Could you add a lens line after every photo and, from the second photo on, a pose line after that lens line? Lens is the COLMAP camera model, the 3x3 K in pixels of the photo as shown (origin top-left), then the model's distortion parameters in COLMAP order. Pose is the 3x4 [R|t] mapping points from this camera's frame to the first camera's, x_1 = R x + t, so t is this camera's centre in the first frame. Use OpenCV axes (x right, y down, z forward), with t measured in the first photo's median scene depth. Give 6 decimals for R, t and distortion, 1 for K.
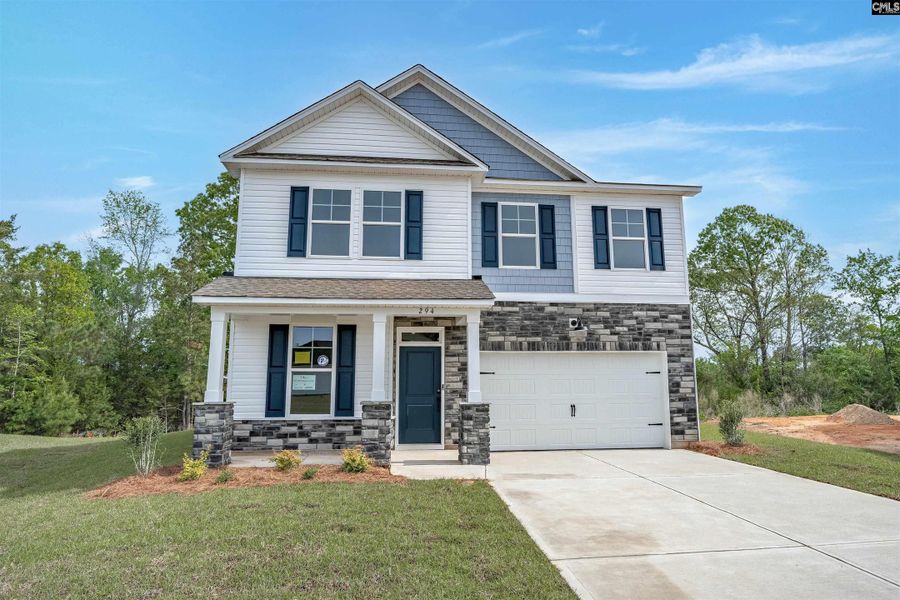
lens RADIAL K [[511.8, 0, 450.0], [0, 511.8, 300.0], [0, 0, 1]] dist [-0.032212, 0.002129]
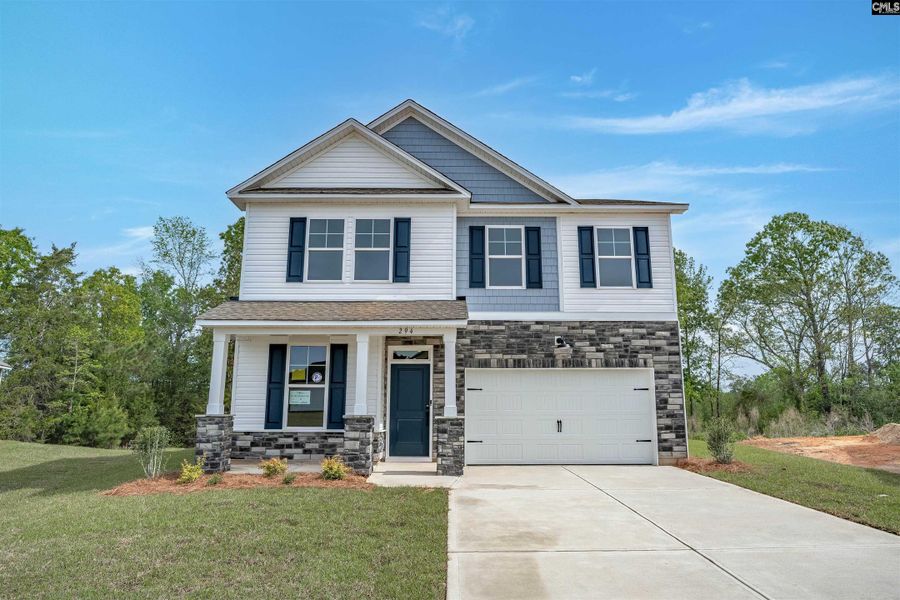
lens RADIAL K [[521.7, 0, 448.5], [0, 521.7, 300.1], [0, 0, 1]] dist [-0.034741, 0.000751]
pose [[0.995219, -0.014440, -0.096596, 0.124942], [0.011538, 0.999467, -0.030540, -0.007394], [0.096985, 0.029279, 0.994855, -0.068780]]
